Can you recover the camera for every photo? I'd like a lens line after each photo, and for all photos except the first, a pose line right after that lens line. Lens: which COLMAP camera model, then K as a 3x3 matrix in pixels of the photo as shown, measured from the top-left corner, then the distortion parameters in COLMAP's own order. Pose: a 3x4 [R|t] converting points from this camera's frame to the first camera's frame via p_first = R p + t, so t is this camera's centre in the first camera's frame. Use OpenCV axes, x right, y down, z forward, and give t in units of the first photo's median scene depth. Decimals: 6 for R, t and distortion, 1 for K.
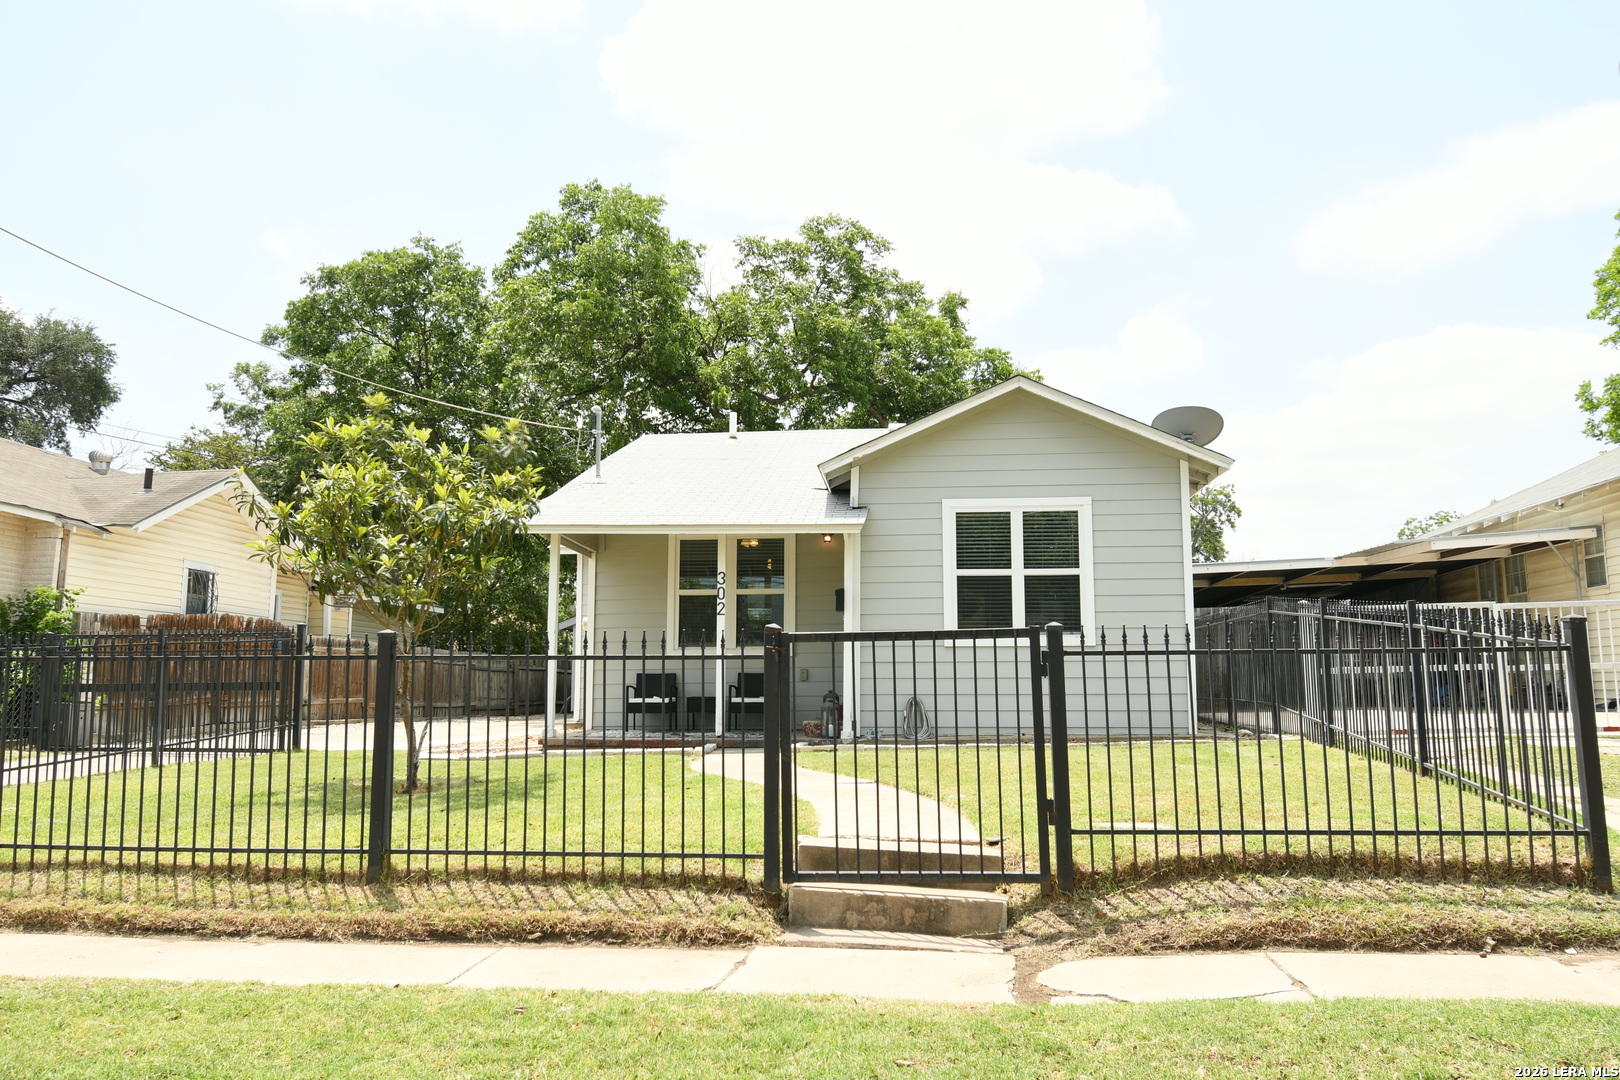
lens RADIAL K [[1211.6, 0, 810.0], [0, 1211.6, 540.0], [0, 0, 1]] dist [0.002988, 0.000748]
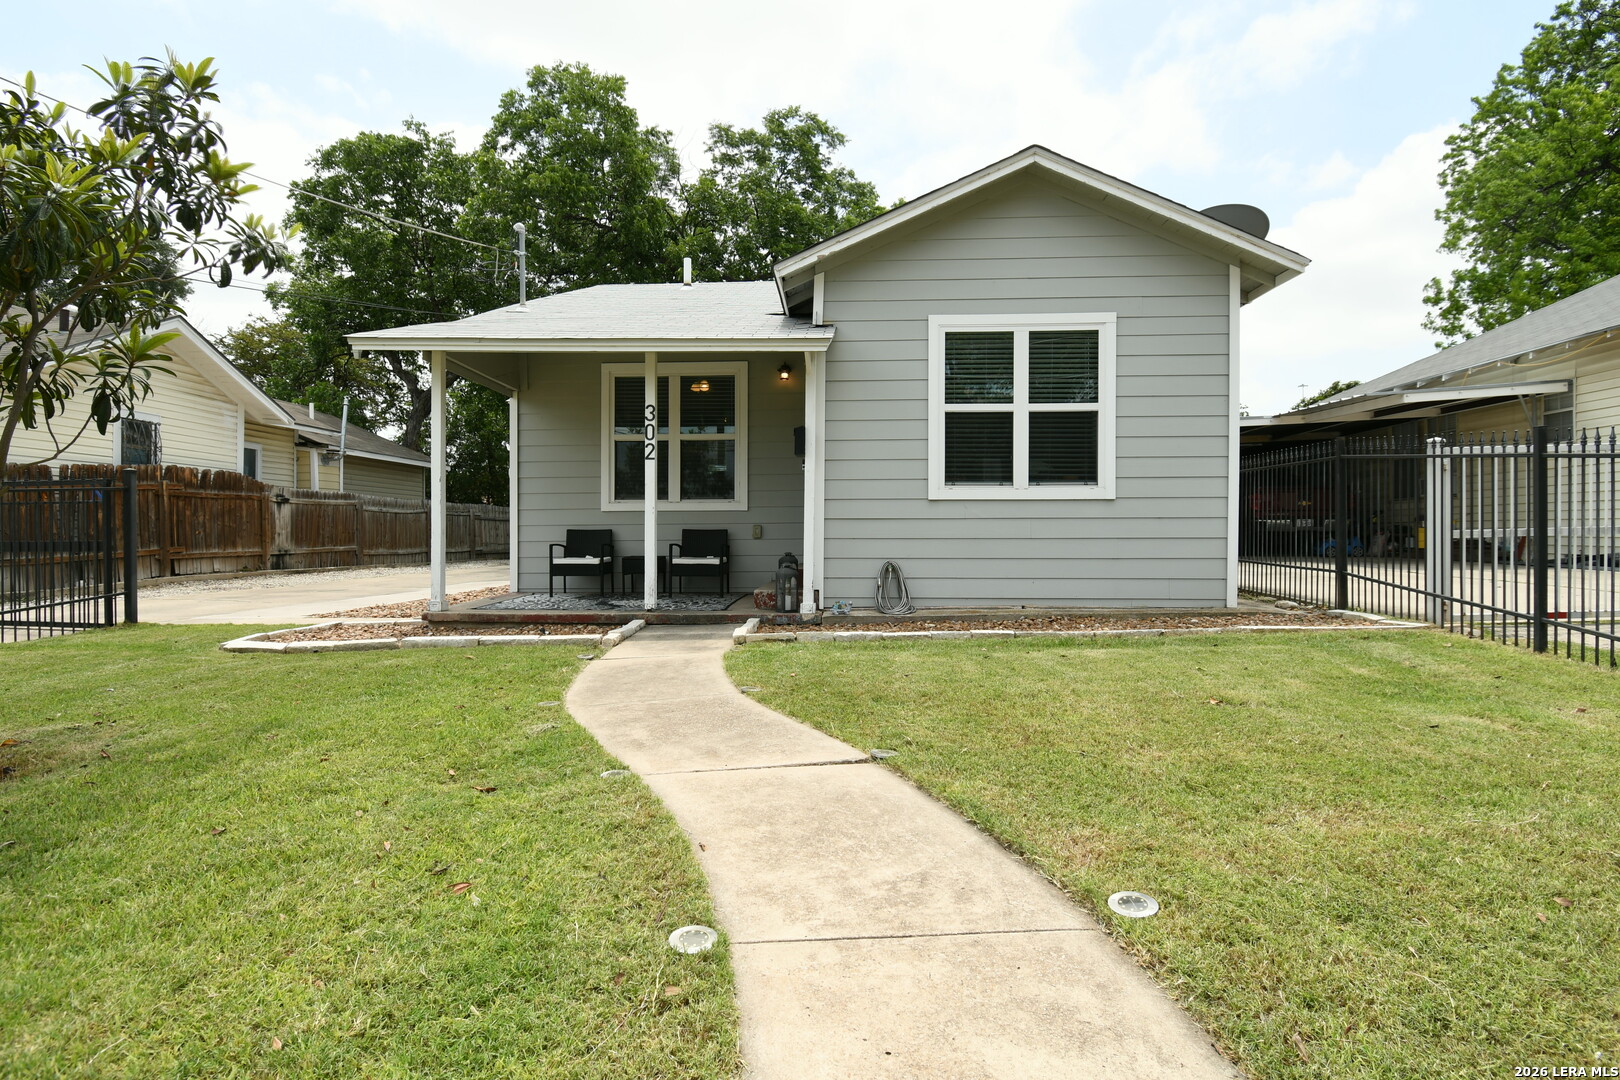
lens RADIAL K [[834.0, 0, 817.1], [0, 834.0, 537.4], [0, 0, 1]] dist [-0.000551, -0.001035]
pose [[0.998747, 0.000990, 0.050028, 0.008666], [-0.007499, 0.991474, 0.130090, 0.039977], [-0.049473, -0.130302, 0.990239, 0.437395]]
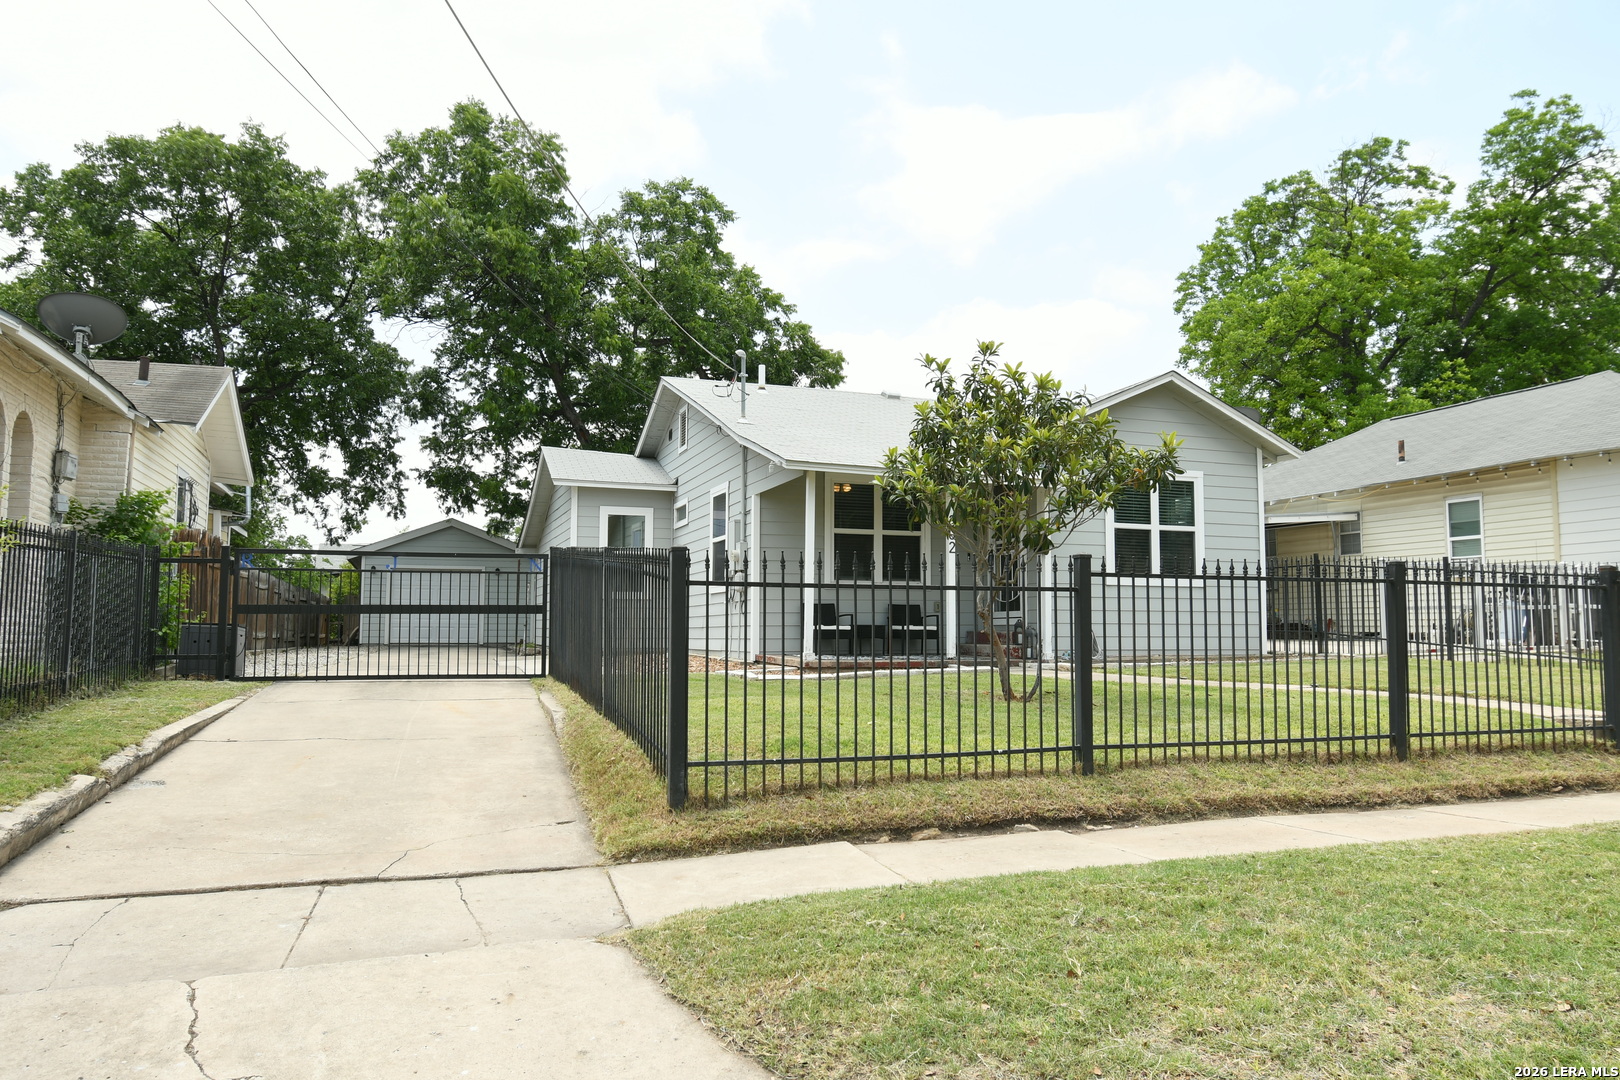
lens RADIAL K [[1122.7, 0, 810.0], [0, 1122.7, 540.0], [0, 0, 1]] dist [-0.005561, -0.001783]
pose [[0.898434, 0.040430, 0.437244, -0.643612], [-0.059768, 0.997745, 0.030553, 0.024926], [-0.435023, -0.053583, 0.898824, 0.105214]]
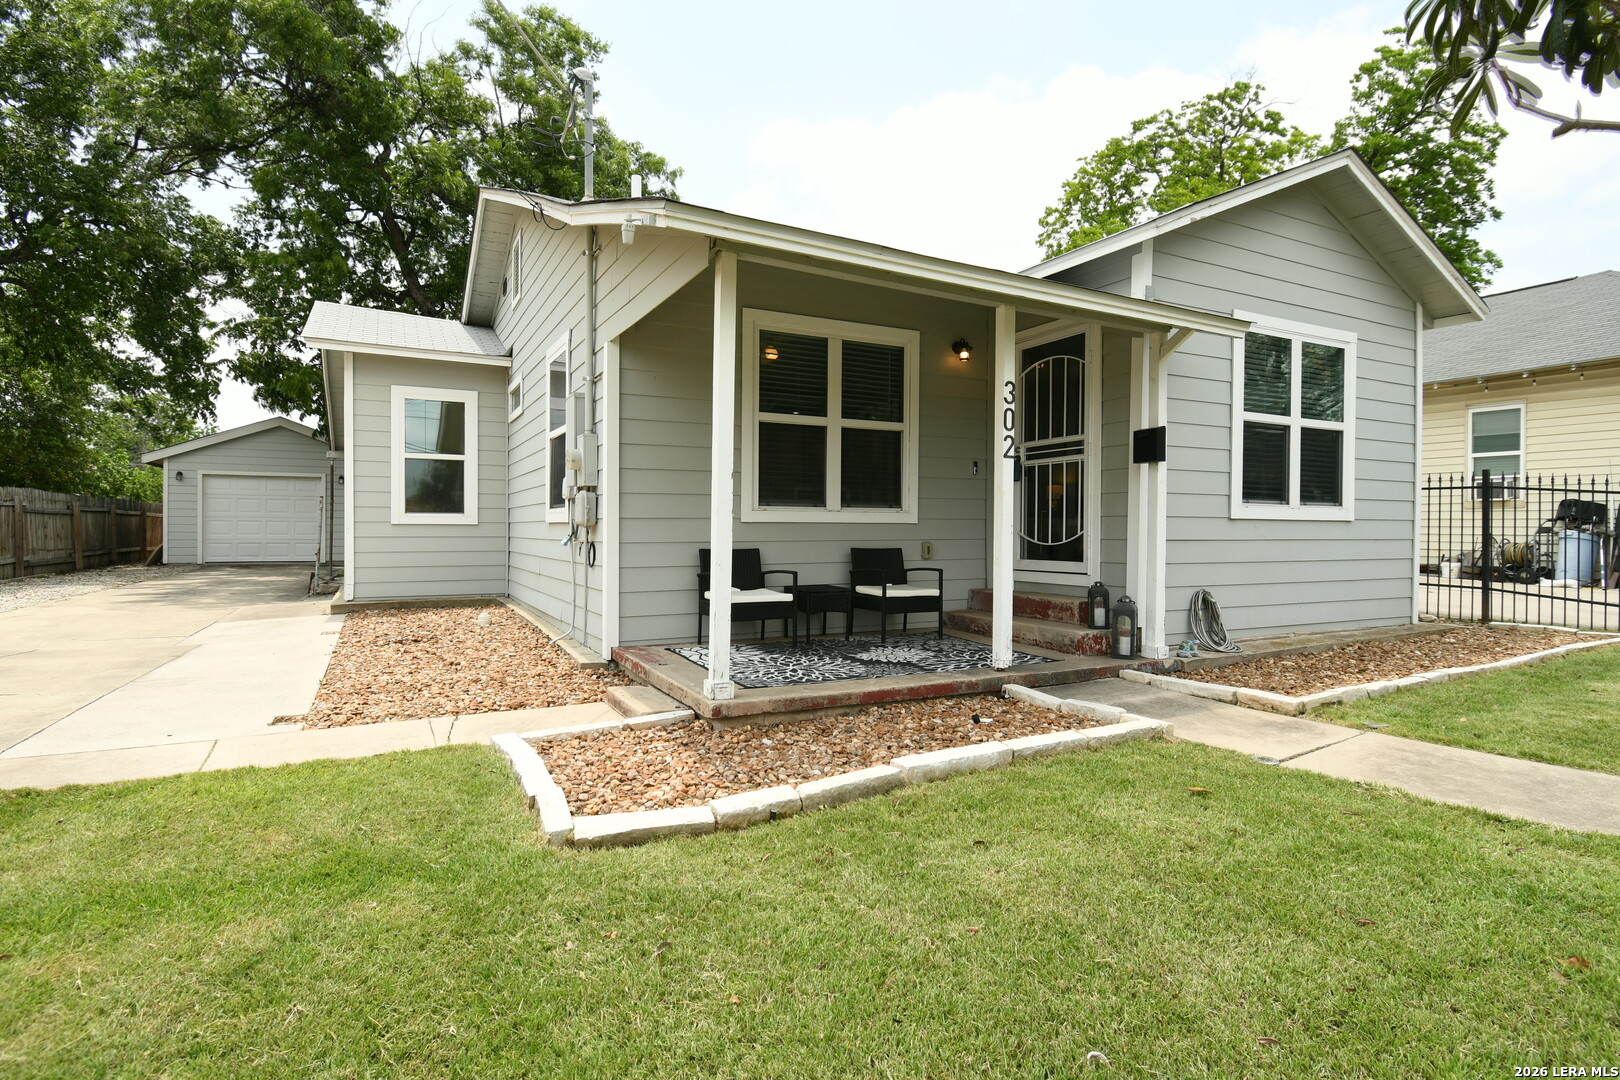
lens RADIAL K [[845.5, 0, 810.0], [0, 845.5, 540.0], [0, 0, 1]] dist [0.000390, 0.000164]
pose [[0.832408, -0.000451, 0.554163, -0.361763], [-0.077631, 0.990044, 0.117416, 0.059494], [-0.548698, -0.140758, 0.824086, 0.704865]]
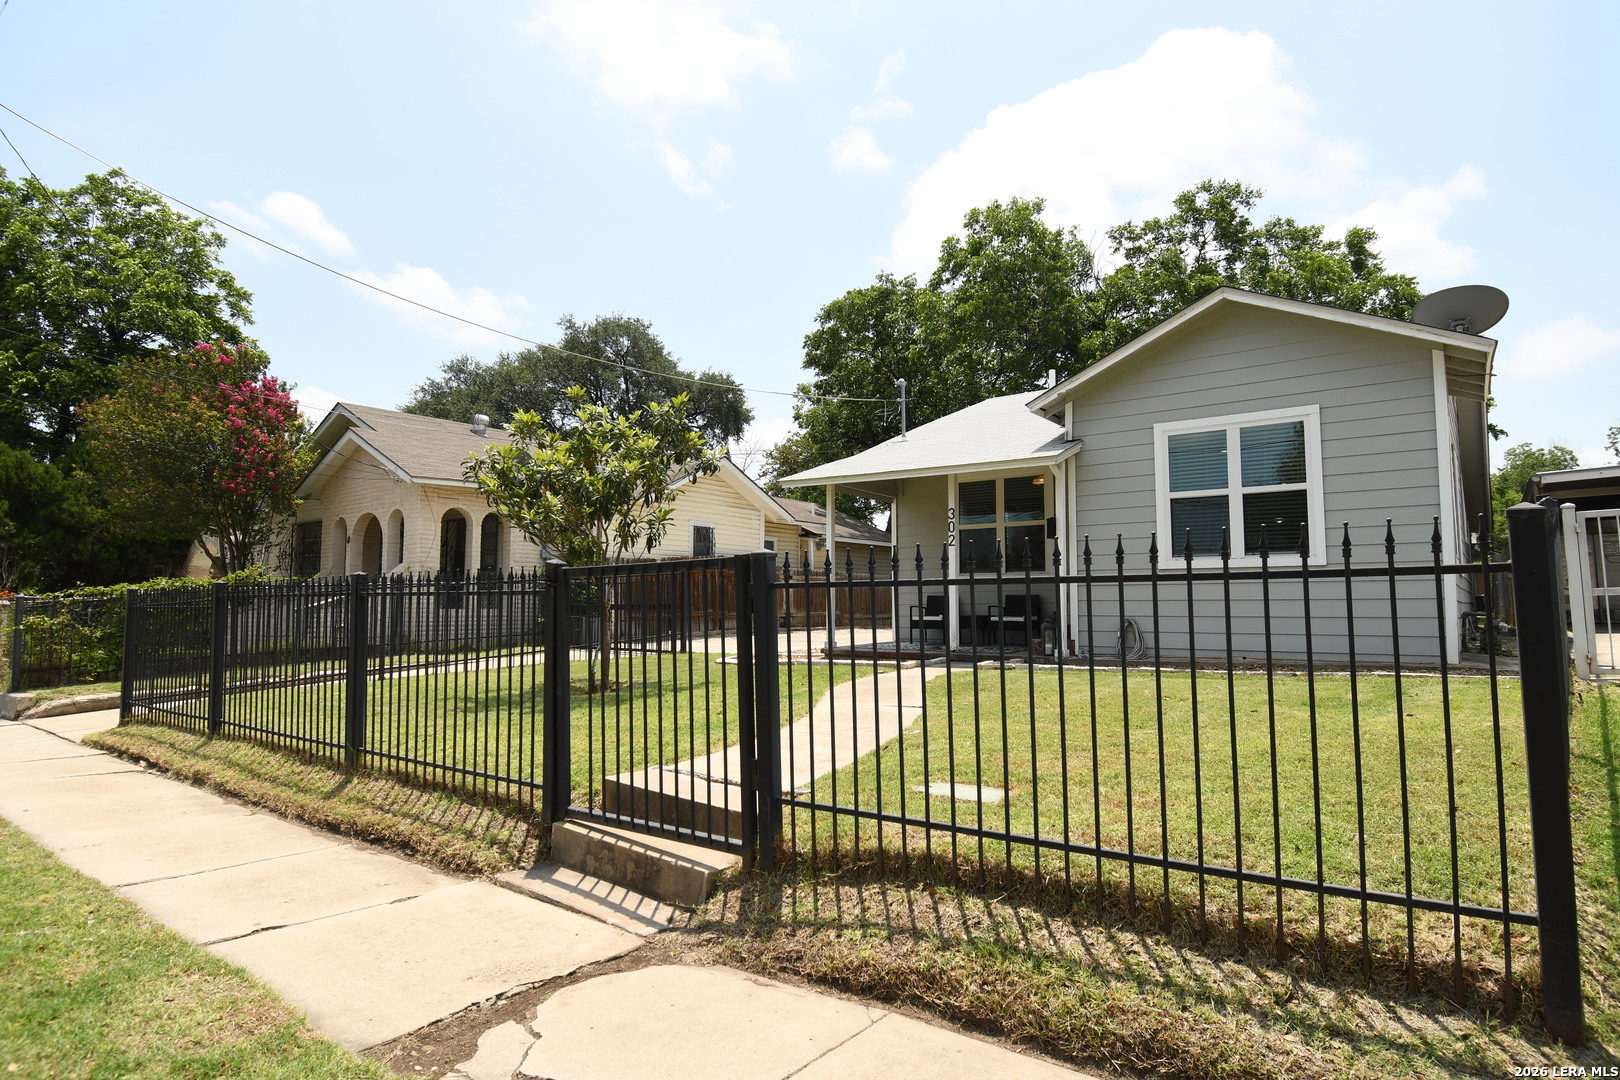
lens RADIAL K [[880.1, 0, 808.3], [0, 880.1, 533.4], [0, 0, 1]] dist [0.001306, -0.000239]
pose [[0.853664, -0.042105, -0.519119, 0.237926], [0.065150, 0.997531, 0.026228, 0.019010], [0.516733, -0.056211, 0.854299, 0.217287]]
